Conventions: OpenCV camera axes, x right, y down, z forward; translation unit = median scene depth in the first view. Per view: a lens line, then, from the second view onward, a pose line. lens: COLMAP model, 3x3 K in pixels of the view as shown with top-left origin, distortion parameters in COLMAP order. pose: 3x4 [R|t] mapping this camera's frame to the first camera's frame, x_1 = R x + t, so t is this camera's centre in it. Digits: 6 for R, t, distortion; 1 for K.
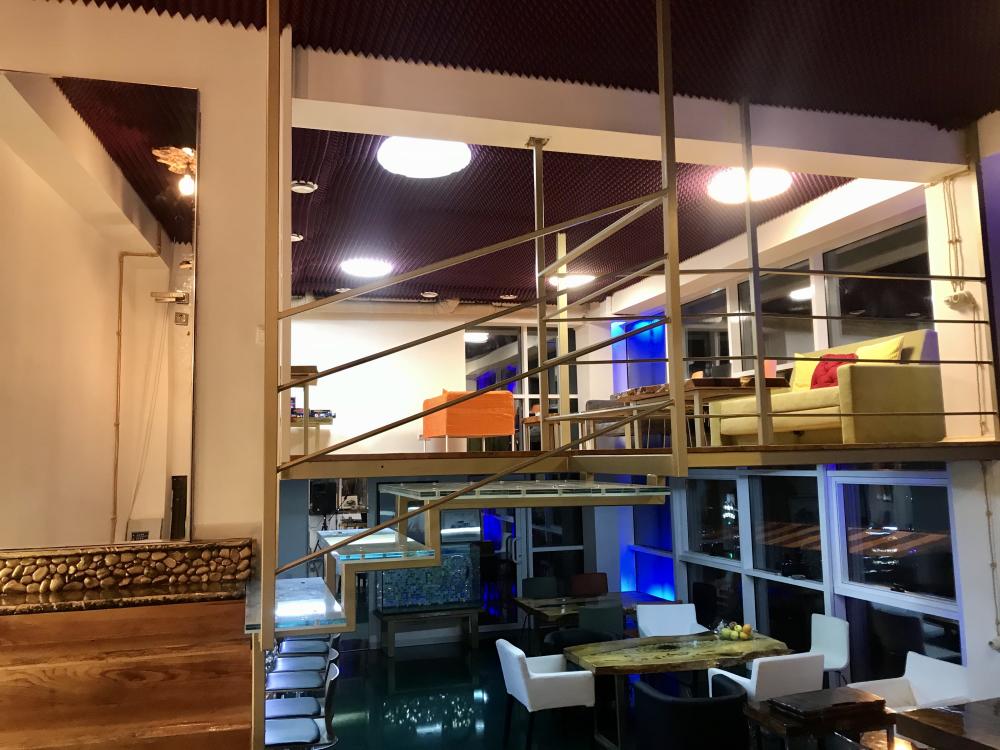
lens RADIAL K [[809.5, 0, 496.6], [0, 809.5, 375.7], [0, 0, 1]] dist [0.044851, -0.006683]
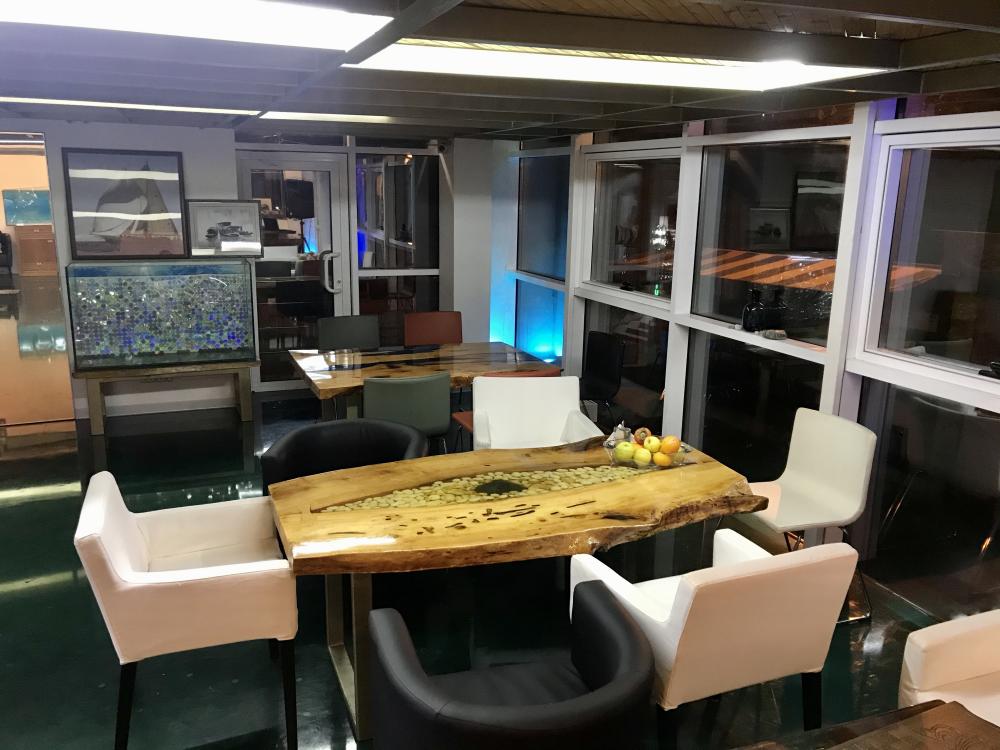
lens RADIAL K [[809.5, 0, 499.2], [0, 809.5, 375.3], [0, 0, 1]] dist [0.044851, -0.006683]
pose [[0.996125, 0.018526, 0.085972, 0.131469], [-0.045747, 0.944046, 0.326625, 0.096238], [-0.075110, -0.329293, 0.941236, 0.455546]]
